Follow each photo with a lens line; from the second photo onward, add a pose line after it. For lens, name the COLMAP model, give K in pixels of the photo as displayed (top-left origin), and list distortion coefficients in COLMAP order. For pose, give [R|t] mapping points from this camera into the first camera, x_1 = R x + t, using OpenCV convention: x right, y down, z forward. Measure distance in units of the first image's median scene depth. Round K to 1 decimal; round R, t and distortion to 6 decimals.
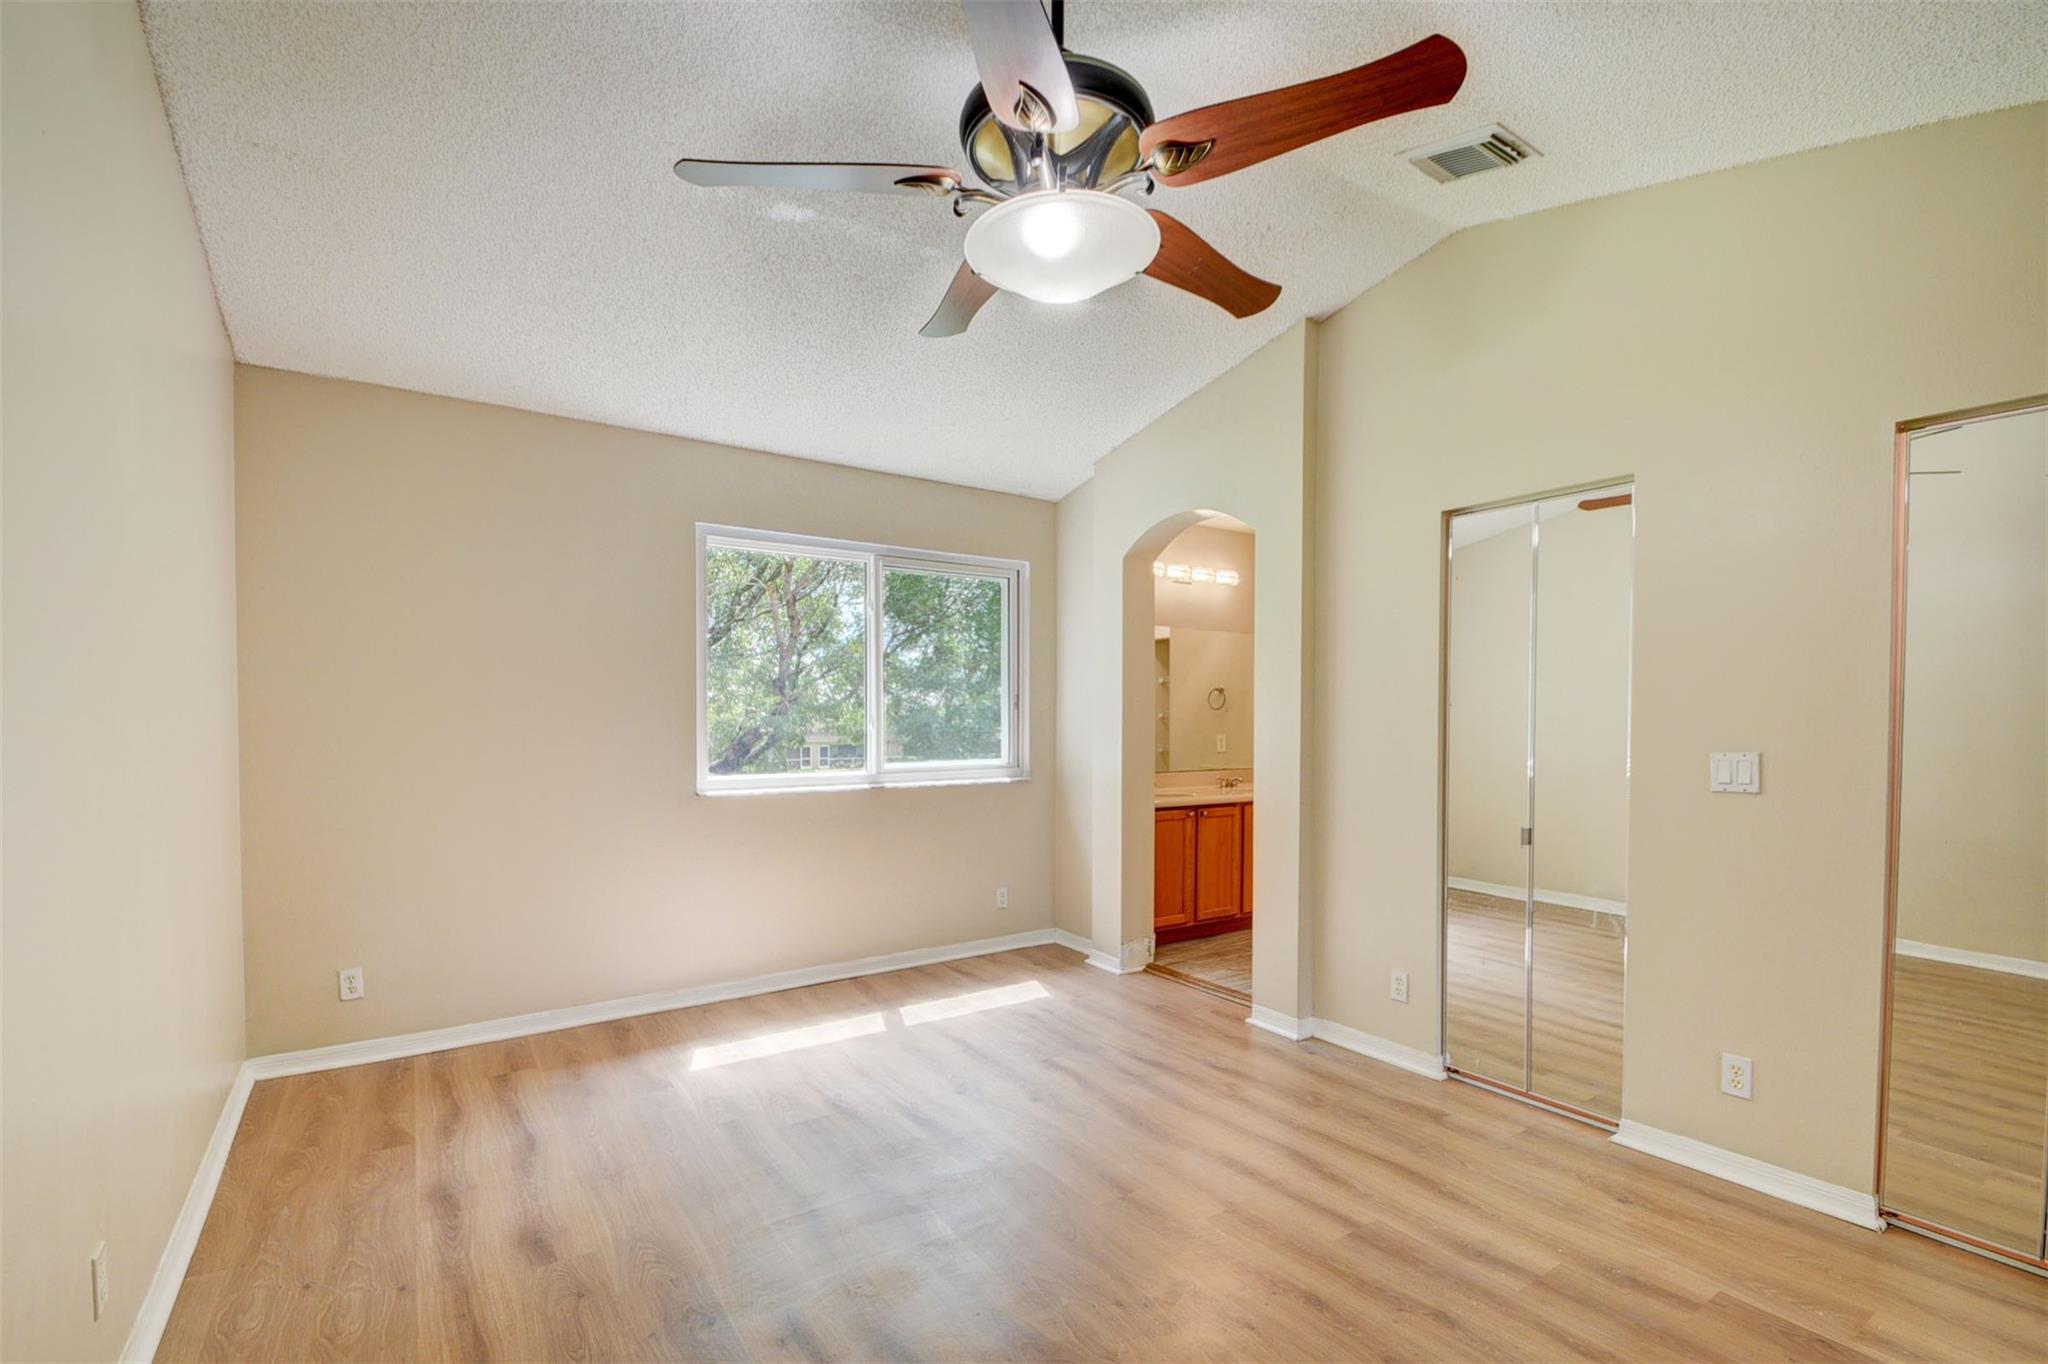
lens RADIAL K [[903.7, 0, 1014.4], [0, 903.7, 736.7], [0, 0, 1]] dist [0.025126, -0.023328]
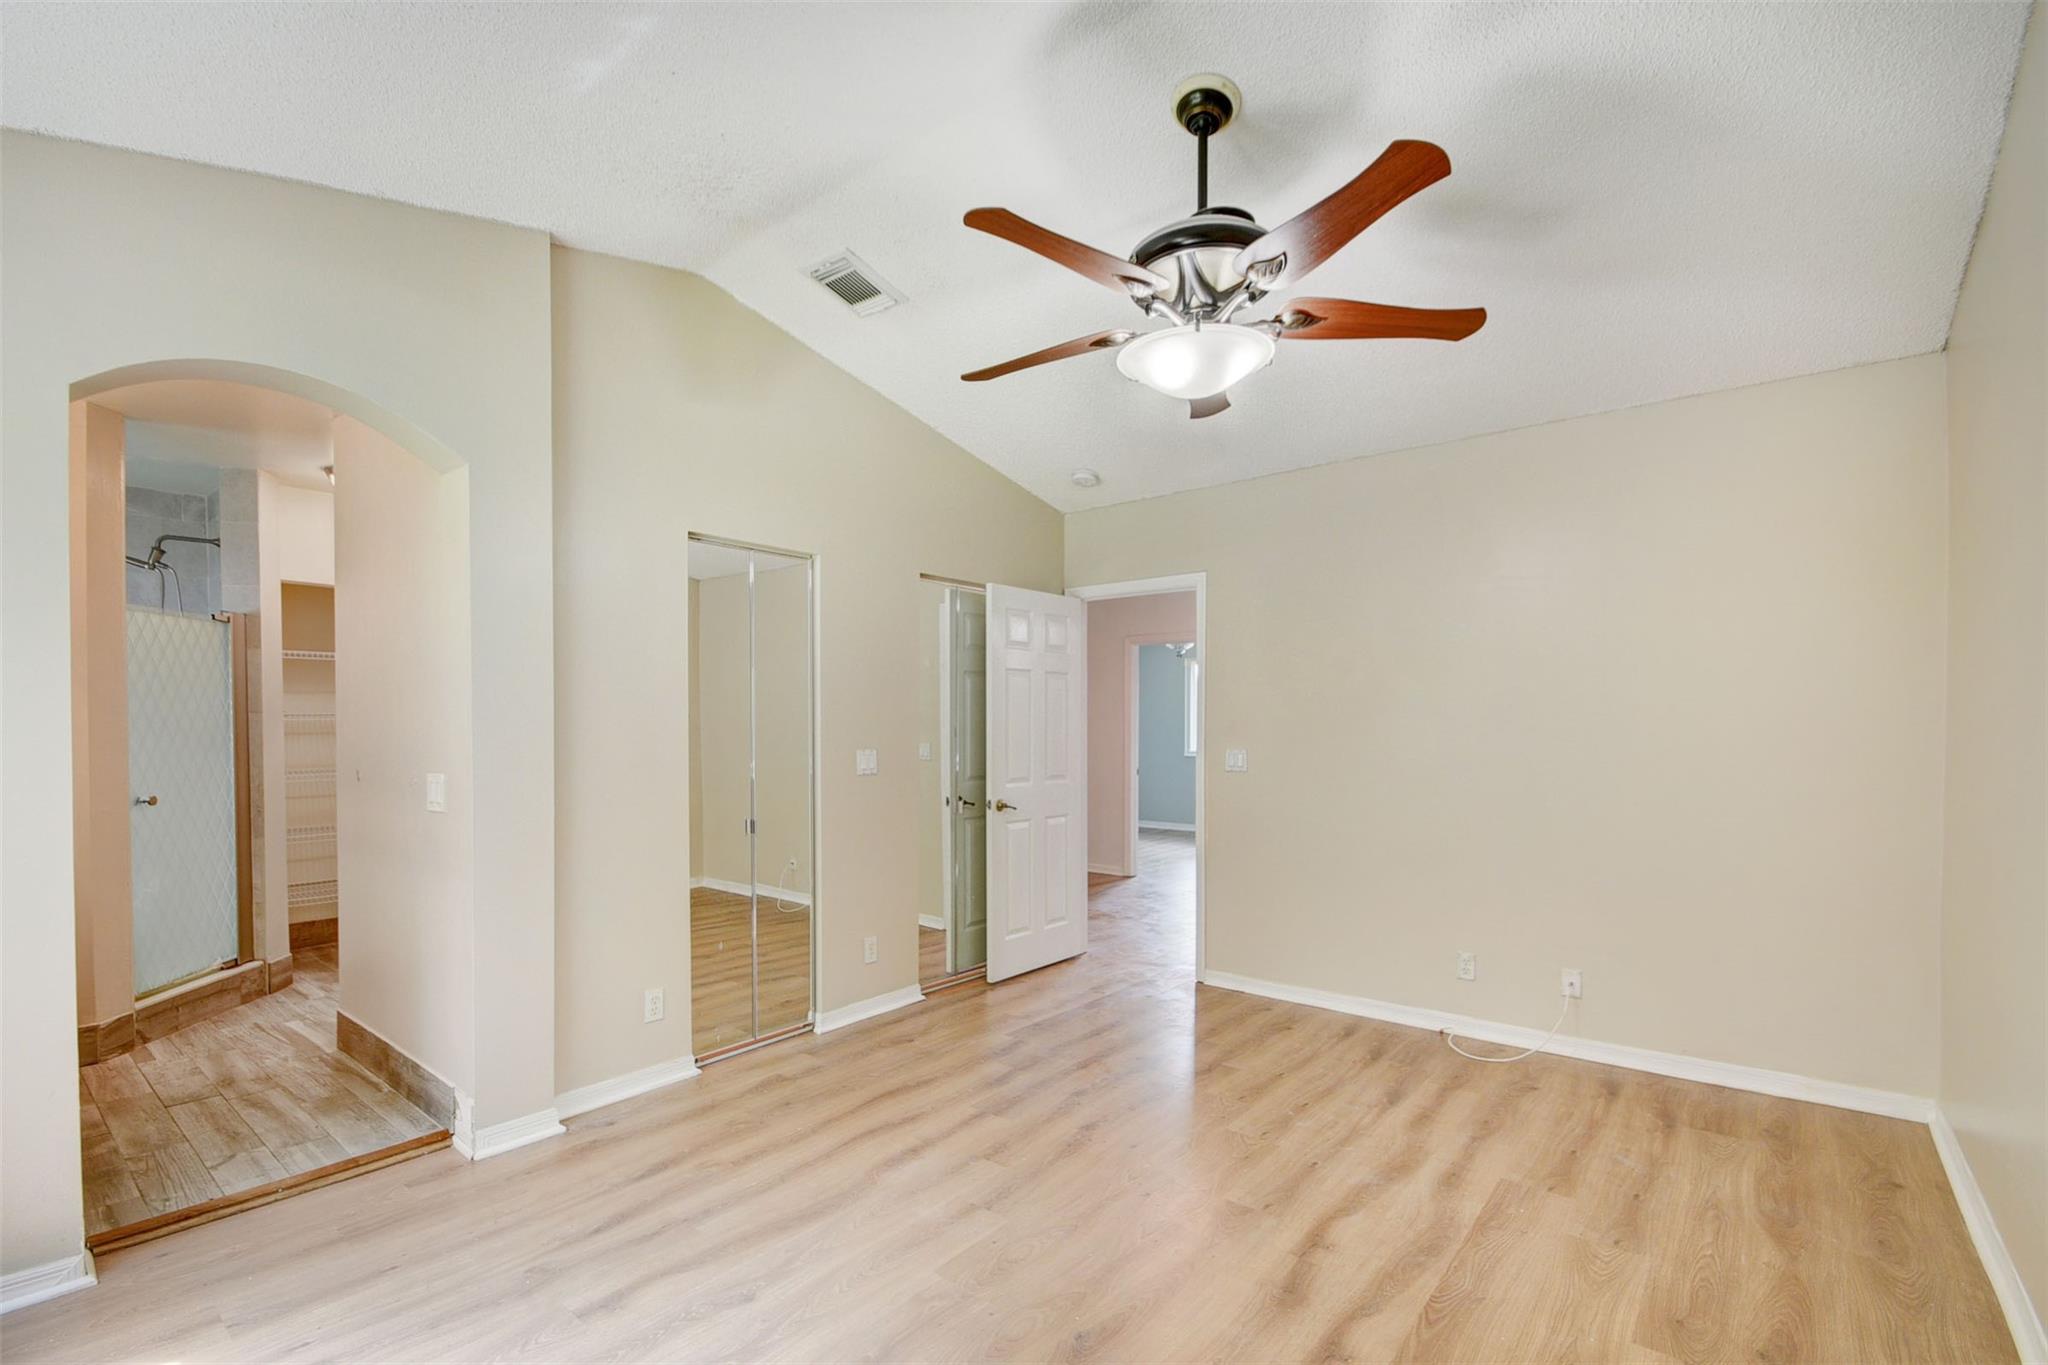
lens RADIAL K [[903.7, 0, 1014.4], [0, 903.7, 737.2], [0, 0, 1]] dist [0.025126, -0.023328]
pose [[-0.284037, -0.013829, 0.958714, -0.617068], [0.018748, 0.999625, 0.019973, -0.024909], [-0.958630, 0.023648, -0.283671, 0.905835]]
